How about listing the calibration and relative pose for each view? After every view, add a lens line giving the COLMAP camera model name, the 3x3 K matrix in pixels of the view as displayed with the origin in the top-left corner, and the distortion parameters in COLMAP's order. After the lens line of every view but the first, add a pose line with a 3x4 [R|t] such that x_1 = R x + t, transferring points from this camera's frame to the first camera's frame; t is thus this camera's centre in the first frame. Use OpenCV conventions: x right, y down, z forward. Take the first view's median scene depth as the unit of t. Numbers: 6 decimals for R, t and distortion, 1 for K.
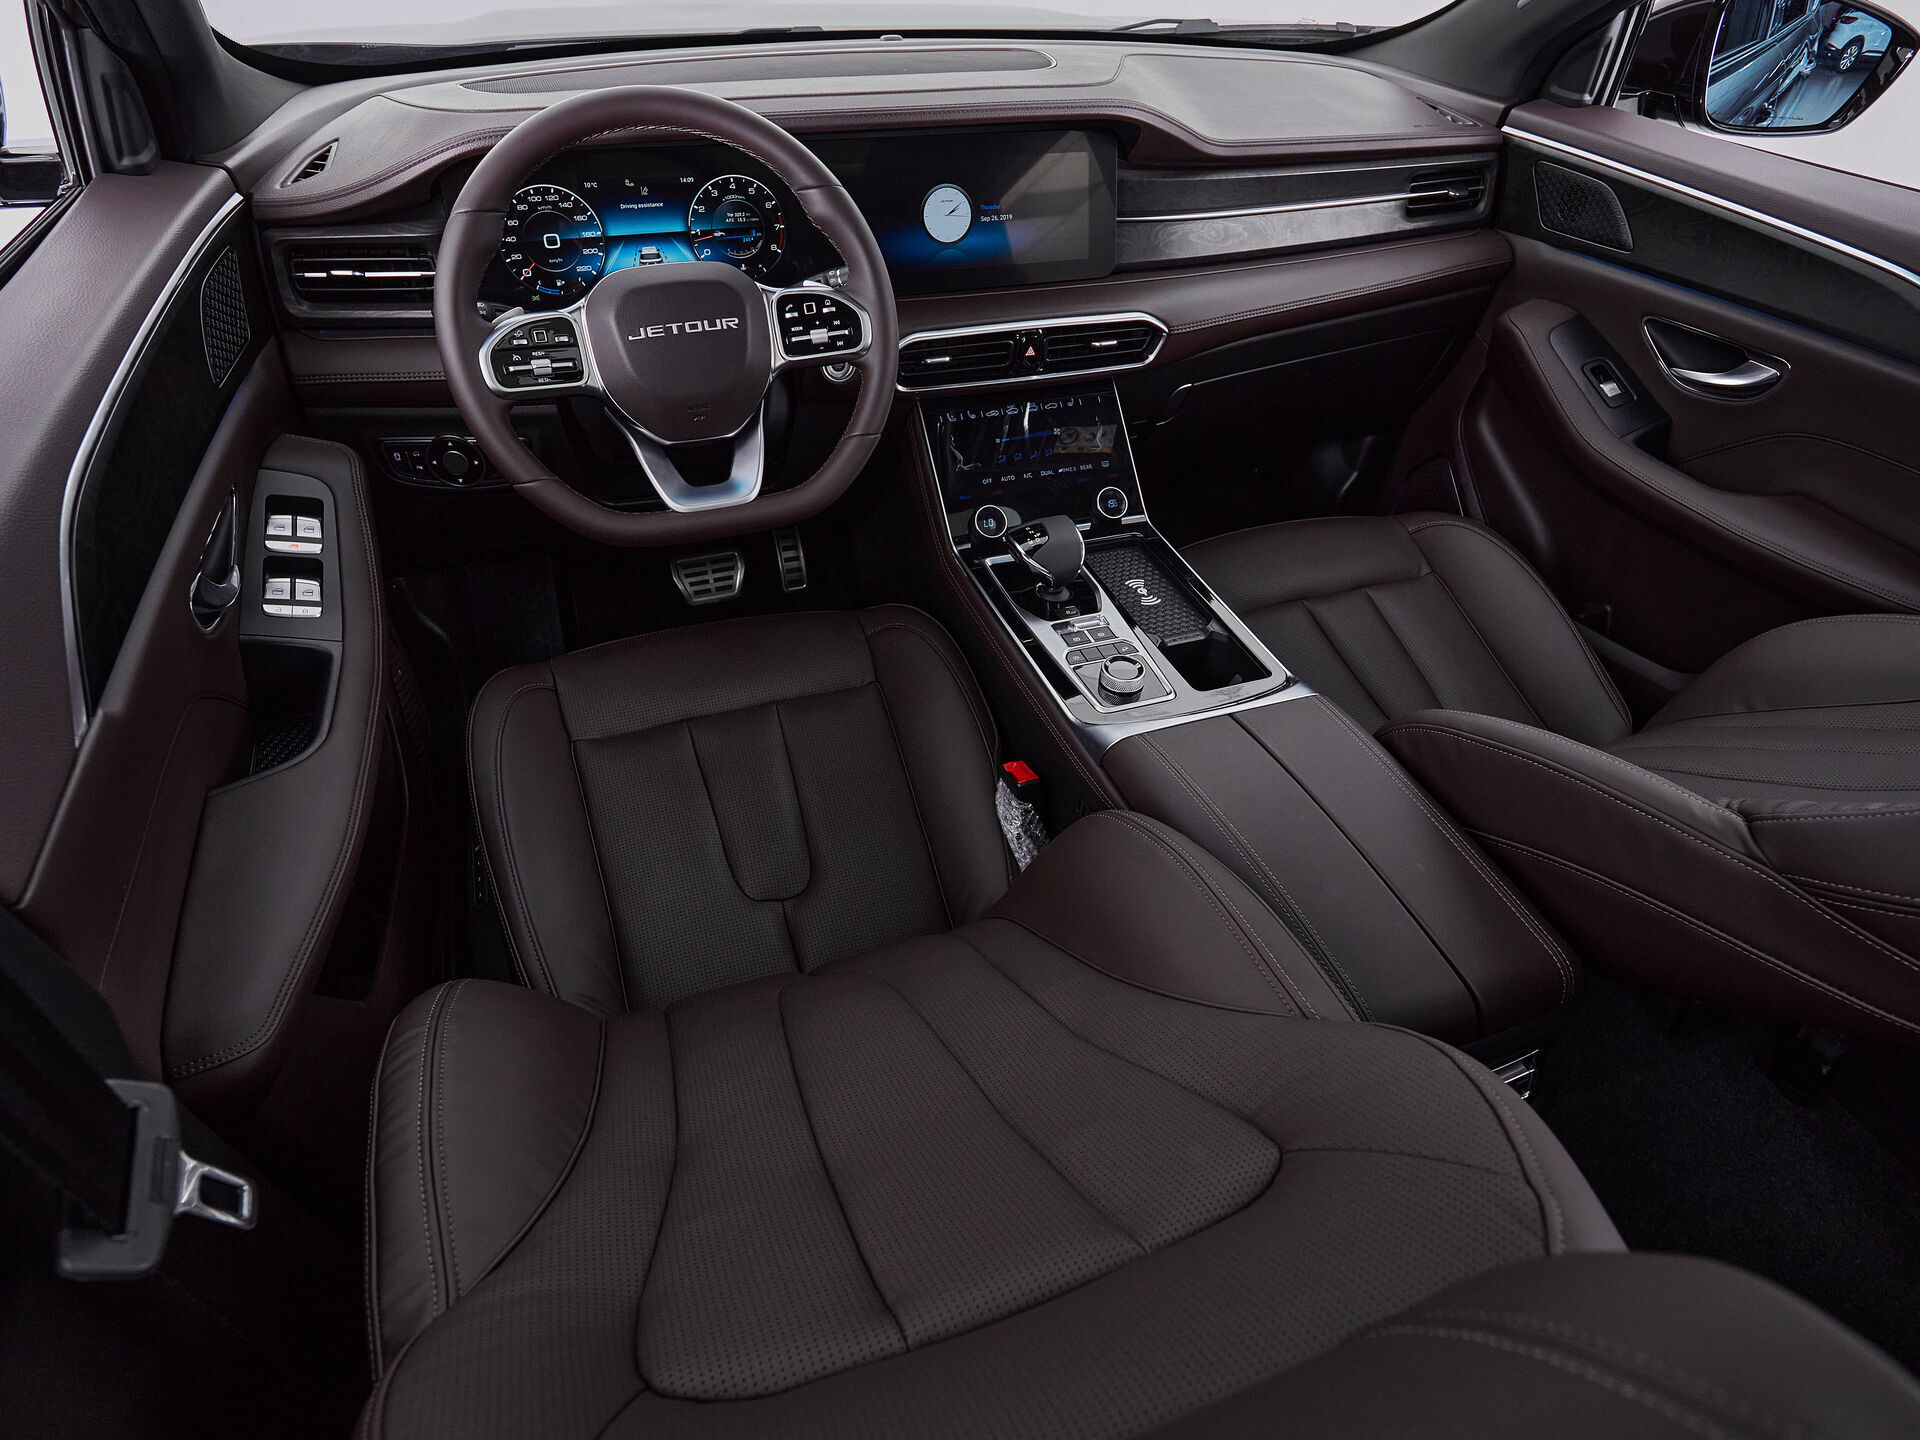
lens RADIAL K [[1101.3, 0, 960.0], [0, 1101.3, 720.0], [0, 0, 1]] dist [-0.001370, -0.000017]
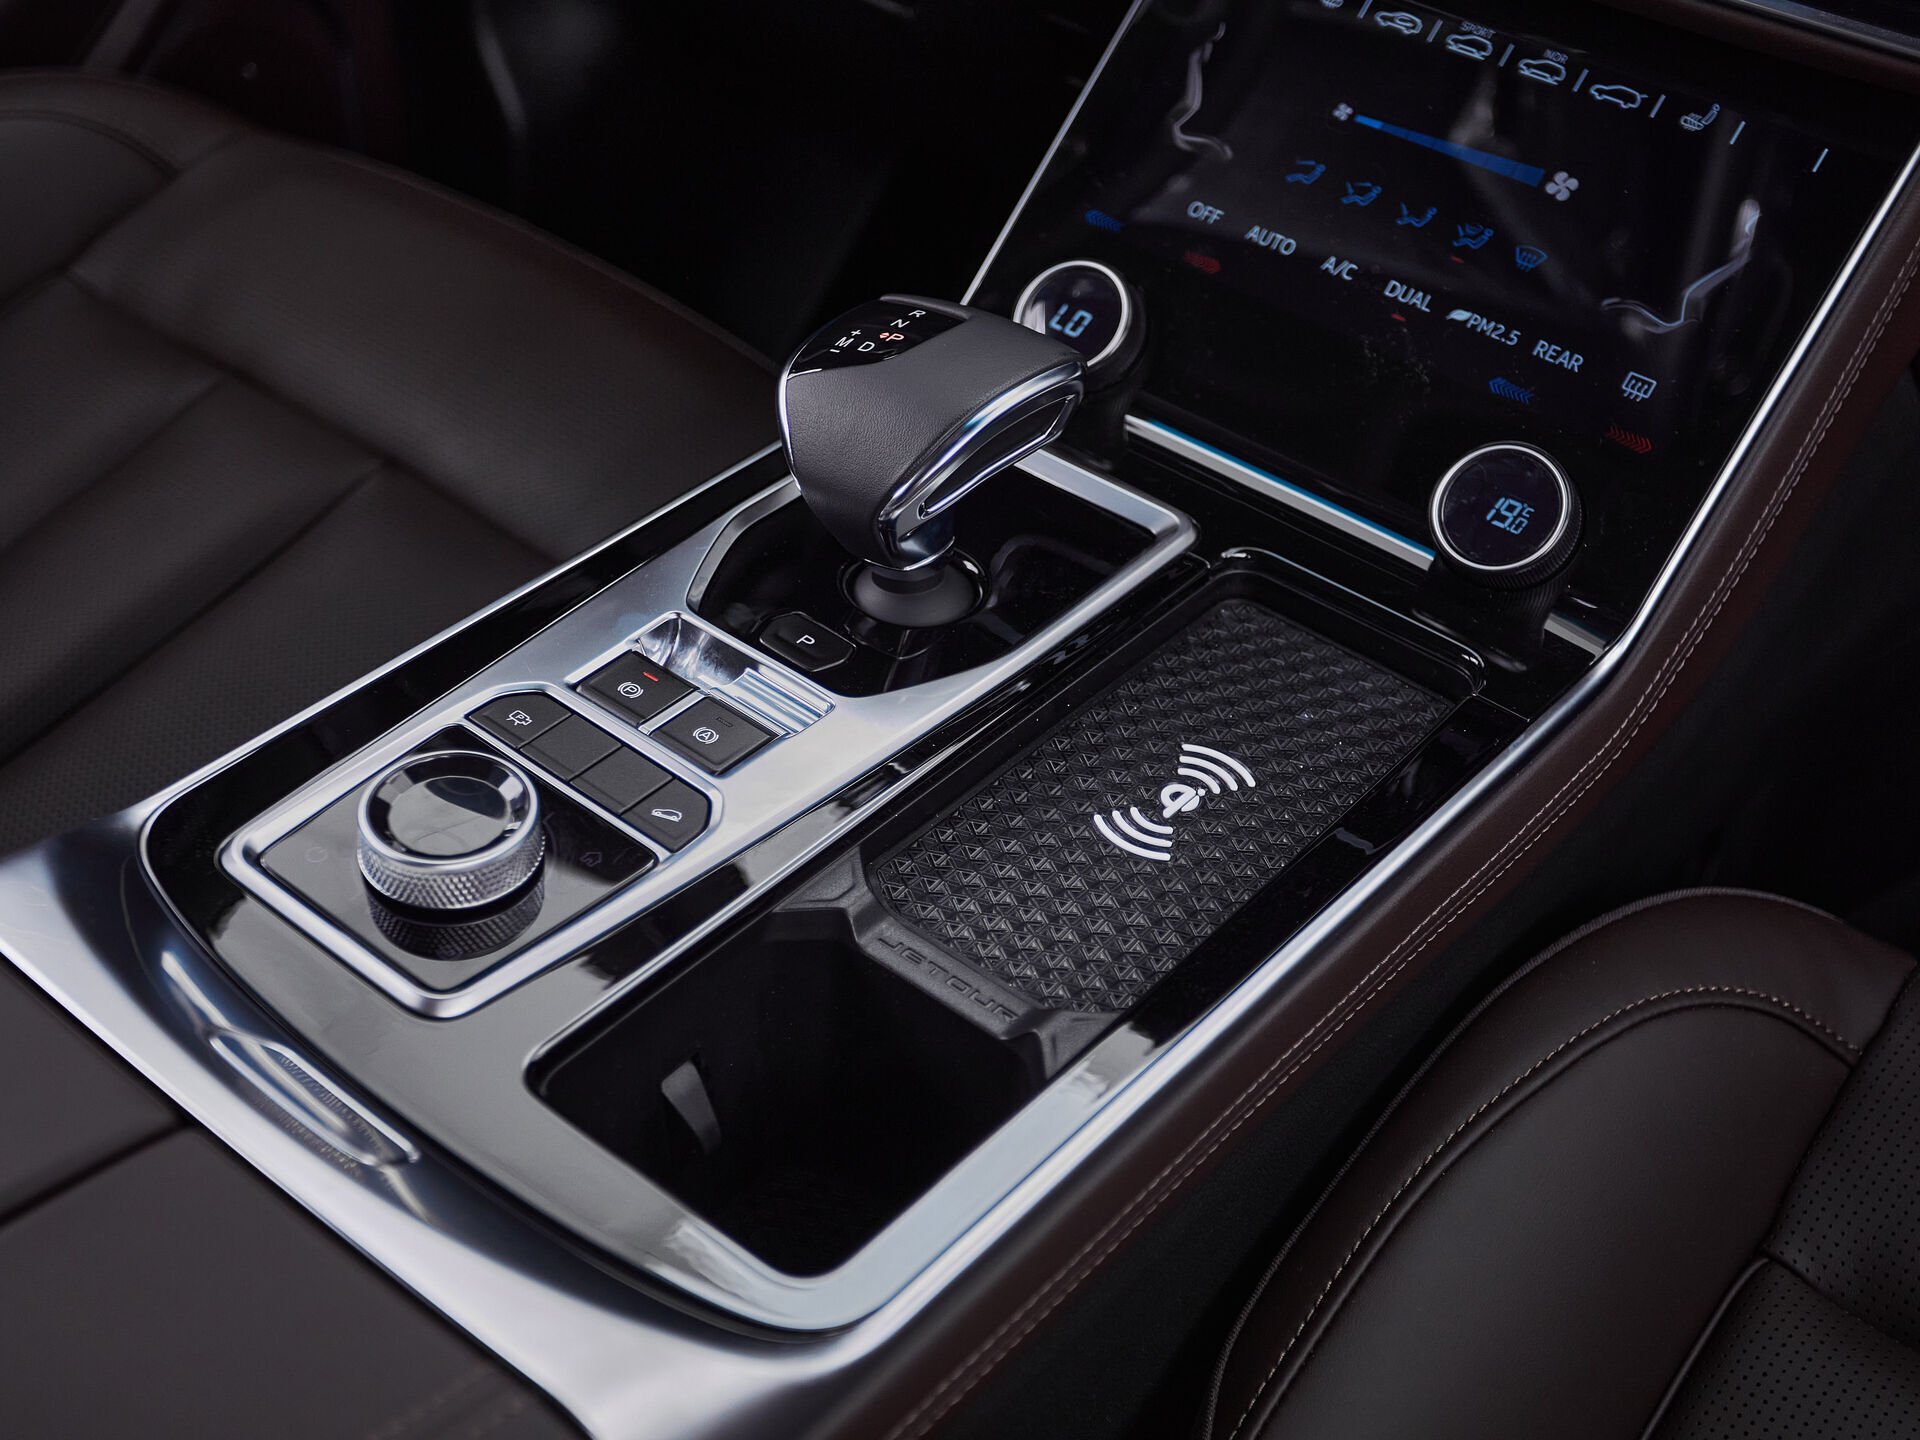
lens RADIAL K [[2514.6, 0, 909.5], [0, 2514.6, 664.8], [0, 0, 1]] dist [0.033285, 0.065666]
pose [[0.491194, 0.516486, -0.701406, 0.531188], [-0.581180, 0.794123, 0.177759, -0.213626], [0.648813, 0.320329, 0.690240, 0.604196]]
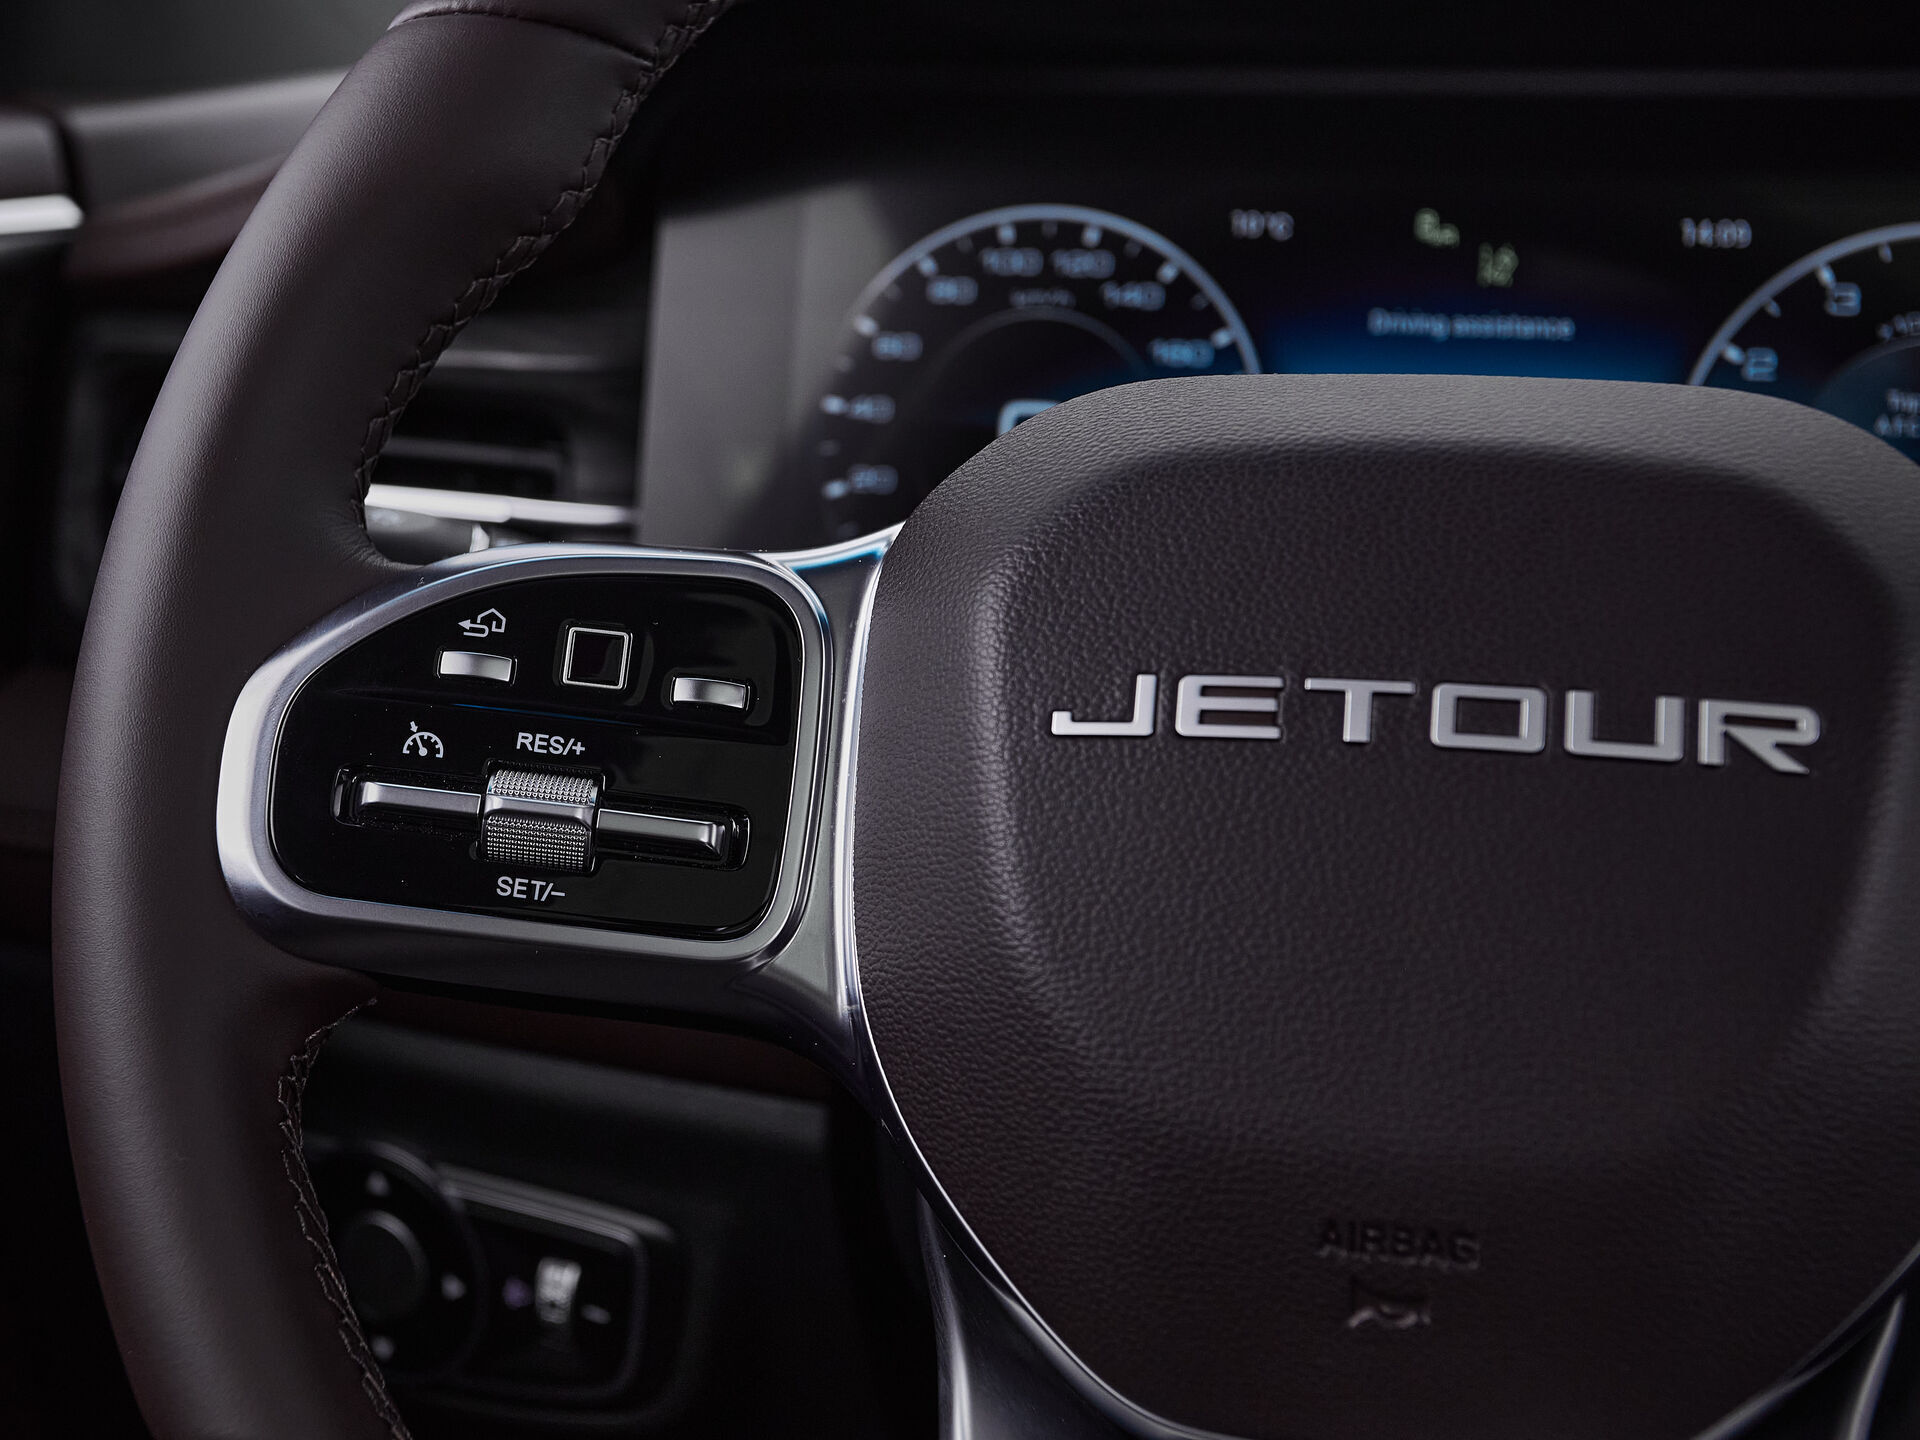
lens RADIAL K [[2751.8, 0, 710.1], [0, 2751.8, 723.8], [0, 0, 1]] dist [0.016588, 0.052118]
pose [[0.820242, 0.103230, -0.562624, -0.097967], [-0.350434, 0.868079, -0.351618, -0.155630], [0.452105, 0.485574, 0.748211, 0.553605]]
